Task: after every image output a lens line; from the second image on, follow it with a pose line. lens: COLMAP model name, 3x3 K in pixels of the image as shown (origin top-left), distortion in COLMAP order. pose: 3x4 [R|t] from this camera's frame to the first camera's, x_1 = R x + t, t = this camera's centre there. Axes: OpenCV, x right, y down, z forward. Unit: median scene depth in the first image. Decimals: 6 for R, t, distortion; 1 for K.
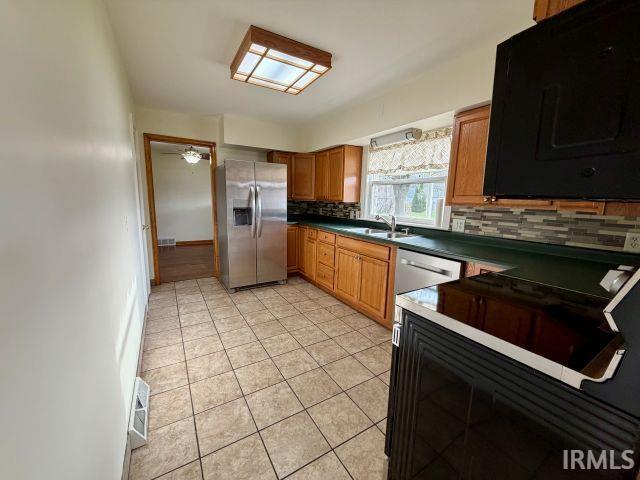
lens RADIAL K [[255.0, 0, 319.8], [0, 255.0, 239.7], [0, 0, 1]] dist [-0.001302, 0.000065]
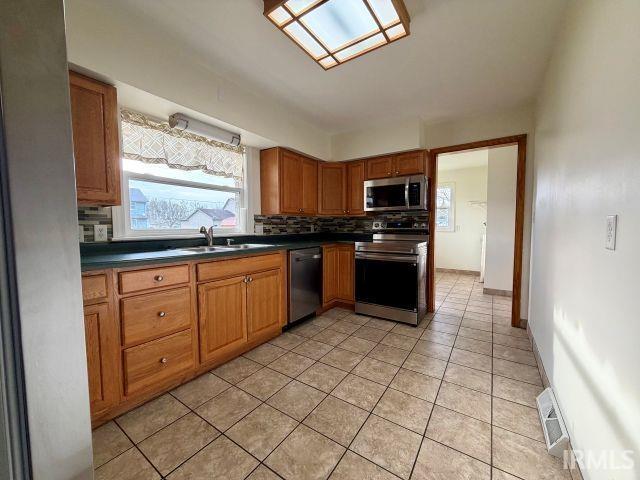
lens RADIAL K [[255.0, 0, 319.3], [0, 255.0, 239.4], [0, 0, 1]] dist [-0.001302, 0.000065]
pose [[-0.411434, -0.065826, 0.909059, -0.762396], [0.138897, 0.981211, 0.133914, -0.147893], [-0.900794, 0.181362, -0.394561, 1.323170]]
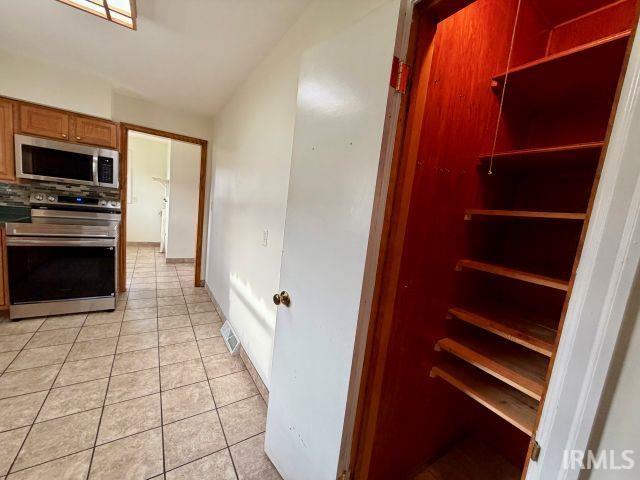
lens RADIAL K [[255.0, 0, 318.5], [0, 255.0, 241.2], [0, 0, 1]] dist [-0.001302, 0.000065]
pose [[-0.990982, -0.127714, -0.040542, -0.730104], [-0.133981, 0.948836, 0.285935, -0.287882], [0.001949, 0.288788, -0.957391, 1.546817]]
